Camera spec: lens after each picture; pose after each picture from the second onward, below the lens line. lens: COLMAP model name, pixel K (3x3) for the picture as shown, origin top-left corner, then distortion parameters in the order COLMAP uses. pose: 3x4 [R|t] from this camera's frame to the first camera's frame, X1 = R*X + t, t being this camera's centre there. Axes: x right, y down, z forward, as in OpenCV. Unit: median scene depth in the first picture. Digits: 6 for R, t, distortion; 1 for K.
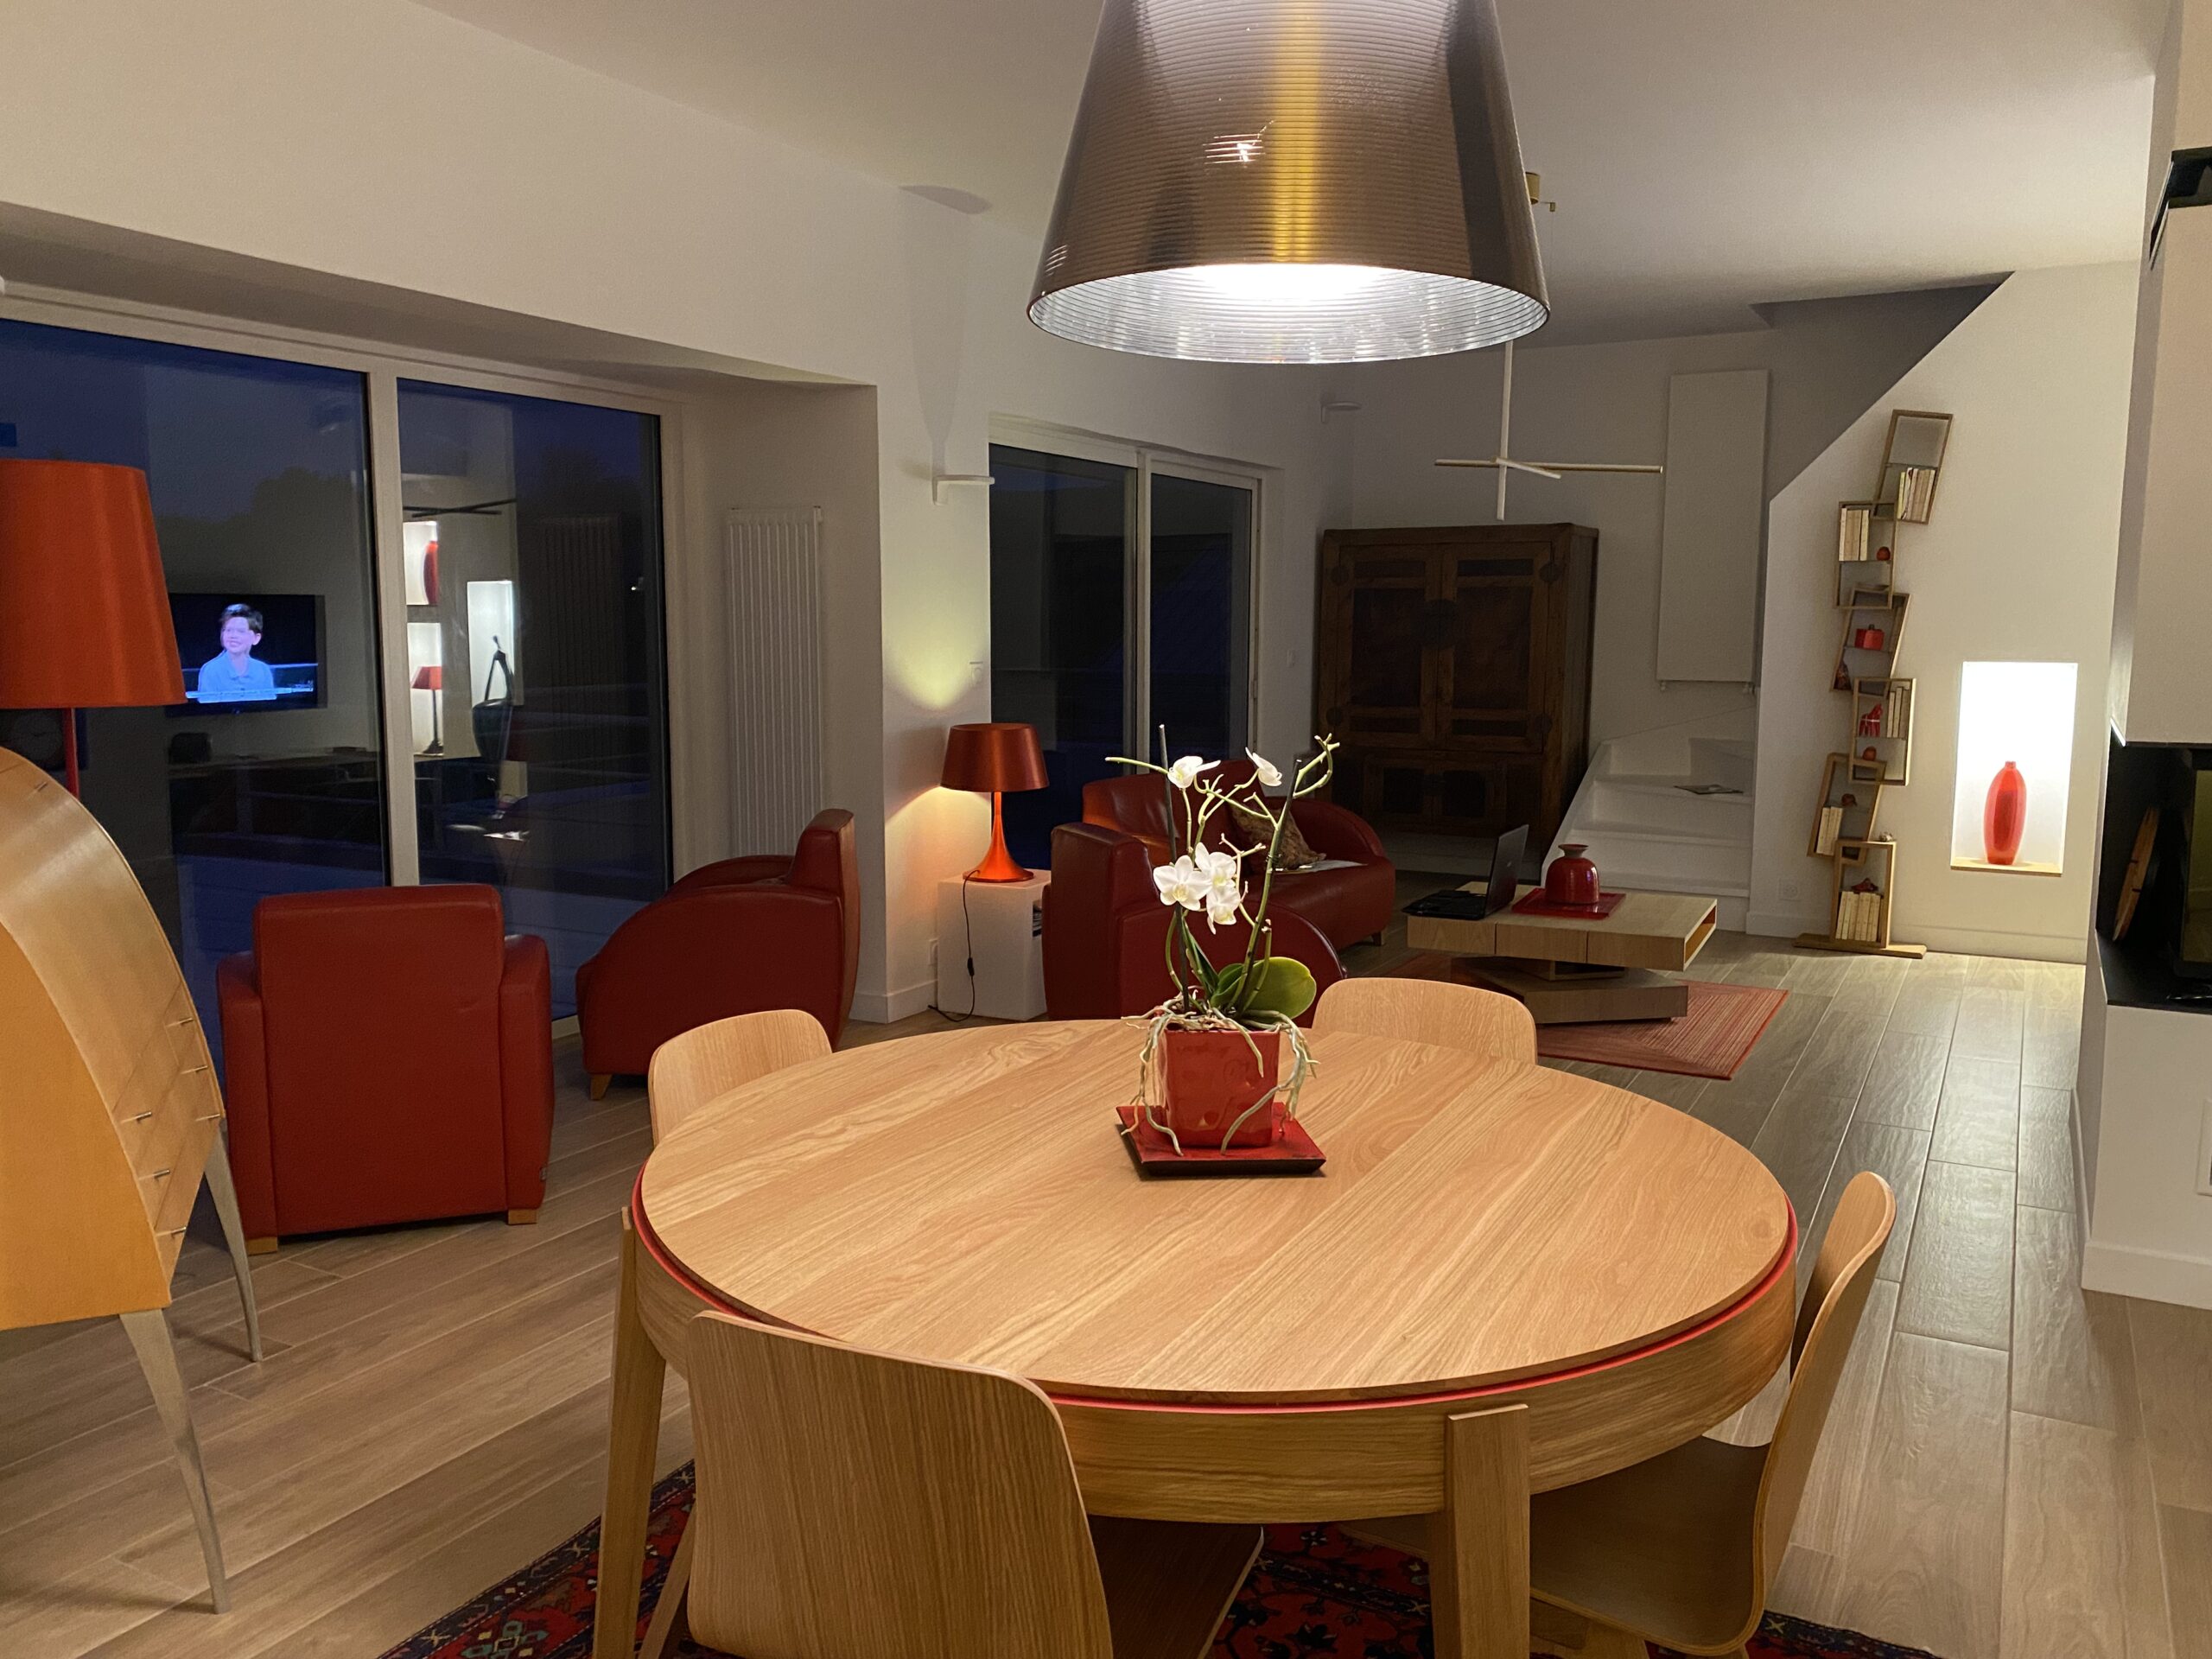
lens RADIAL K [[1692.0, 0, 1078.2], [0, 1692.0, 859.7], [0, 0, 1]] dist [0.021901, -0.027812]
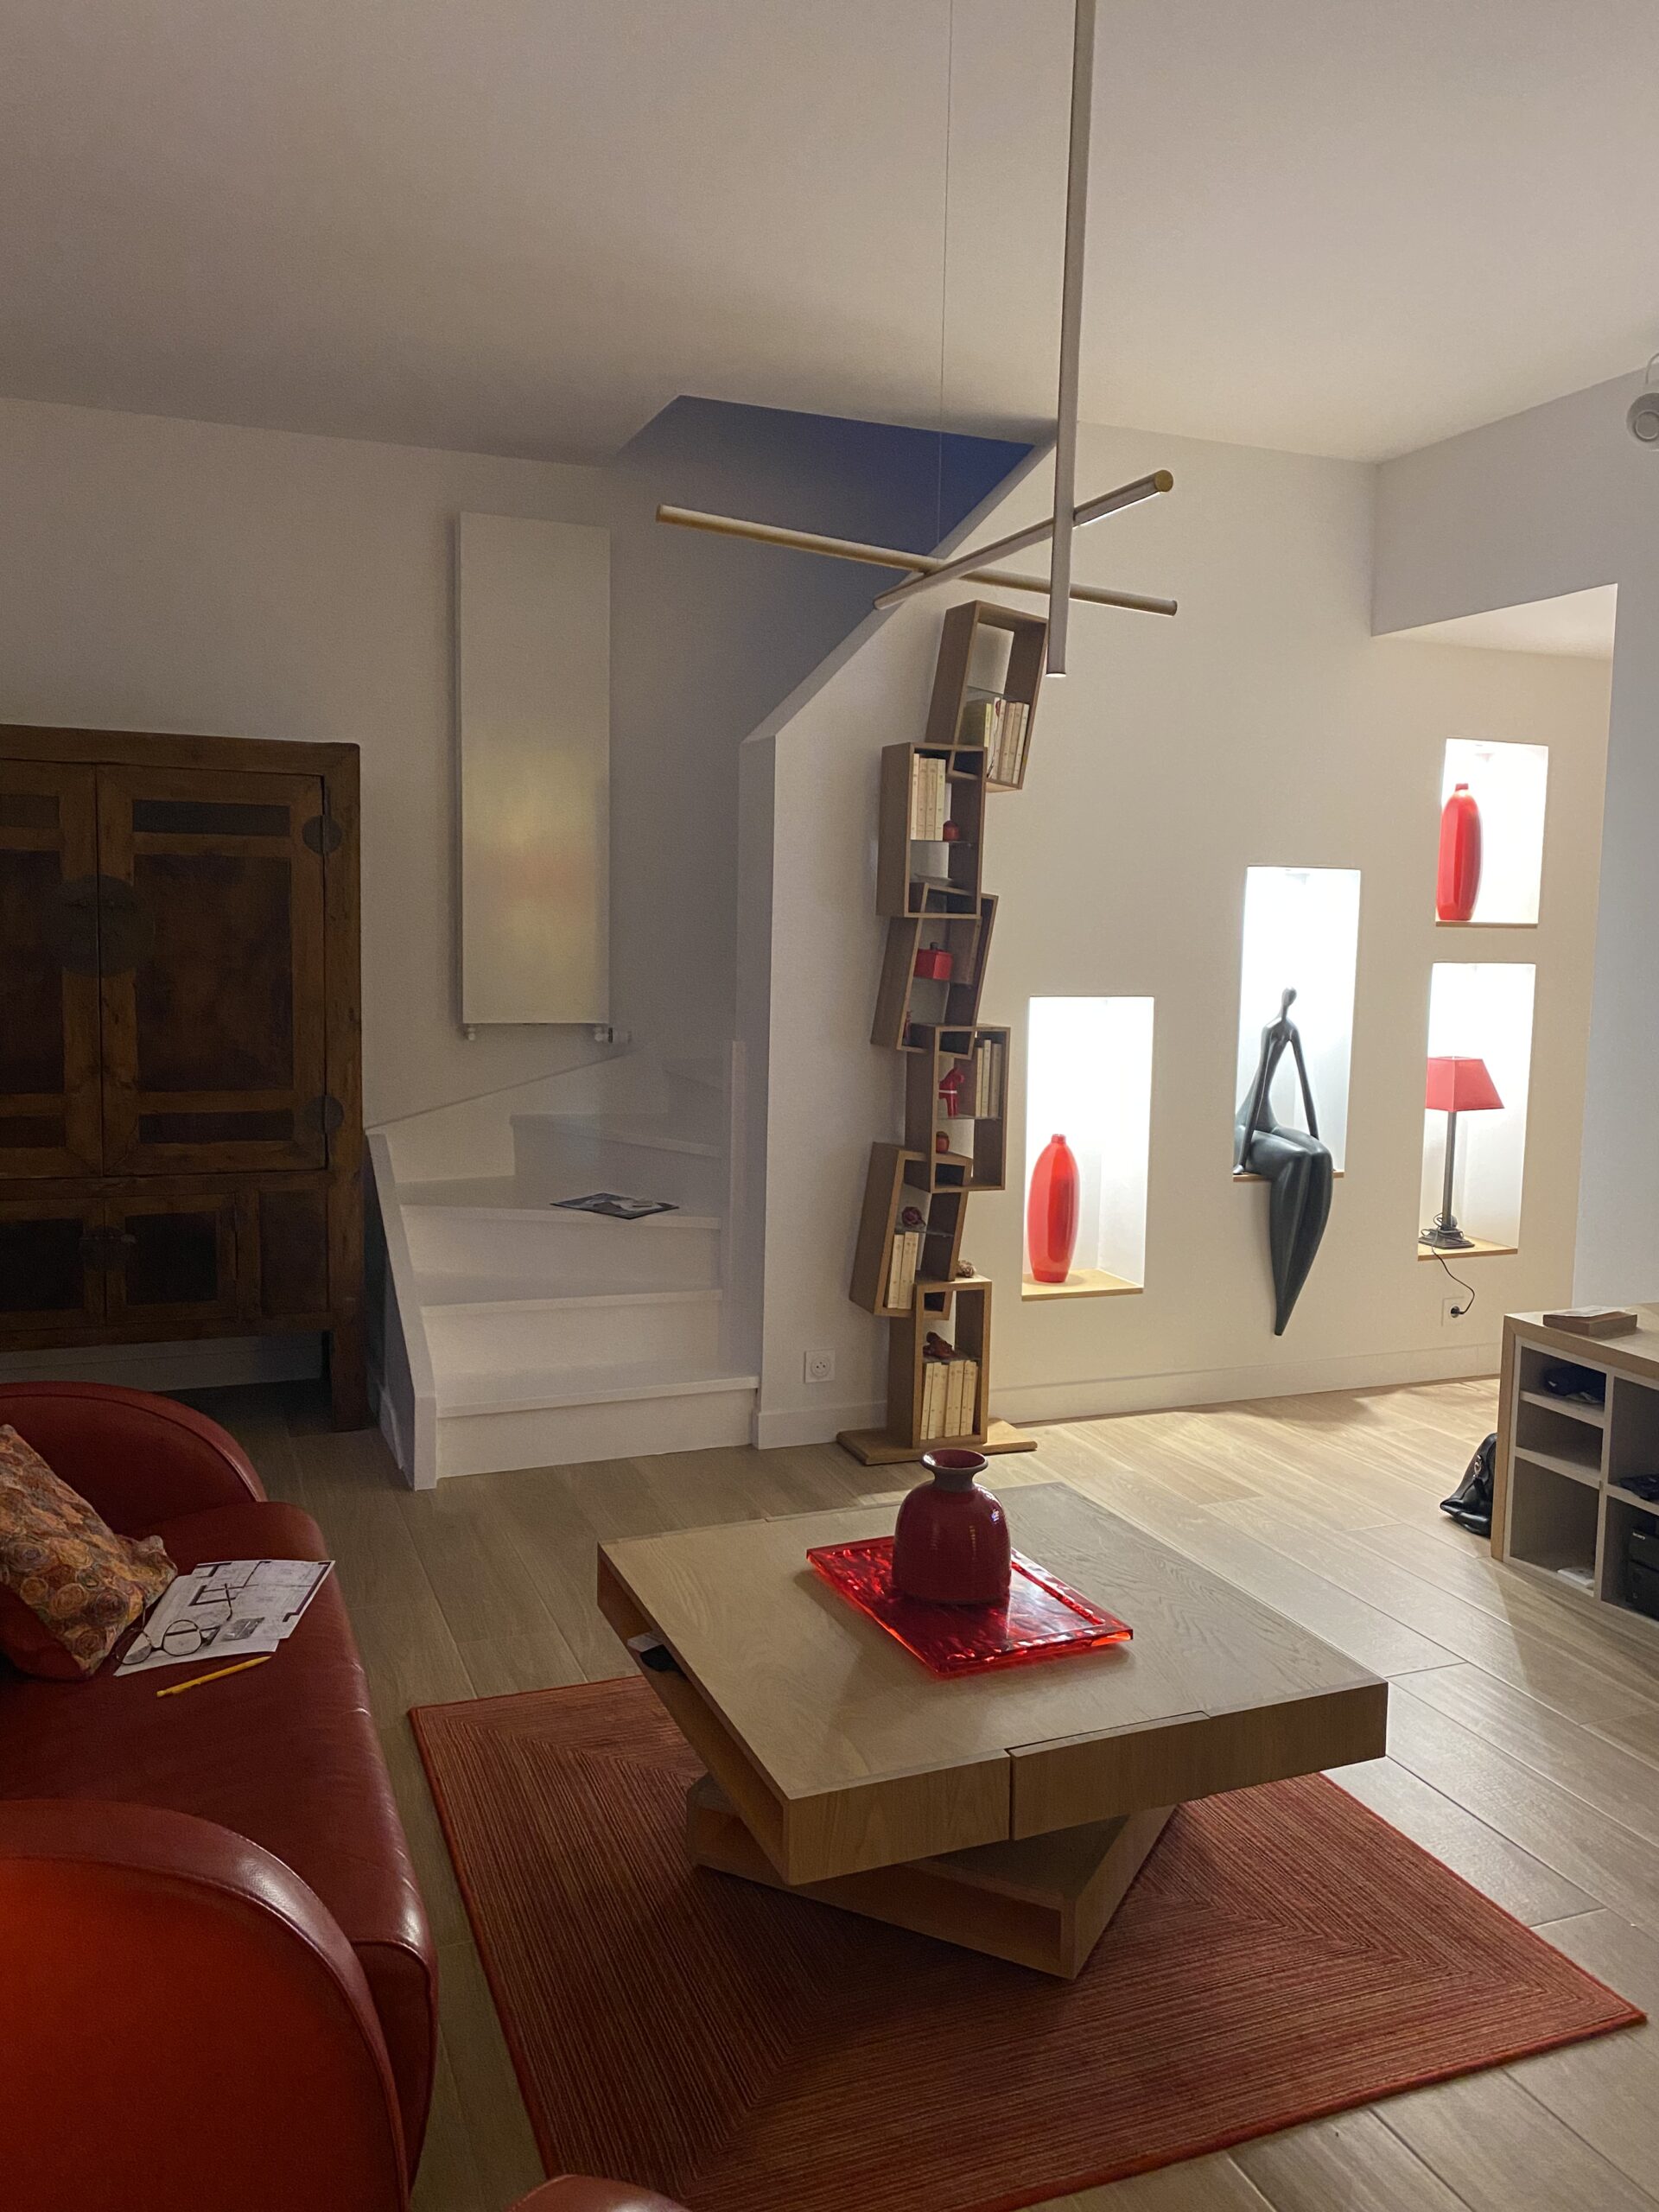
lens RADIAL K [[1692.0, 0, 844.8], [0, 1692.0, 1109.2], [0, 0, 1]] dist [0.021901, -0.027812]
pose [[0.622065, -0.076071, 0.779261, -0.149334], [0.091564, 0.995508, 0.024087, -0.276538], [-0.777593, 0.056368, 0.626236, 1.857736]]
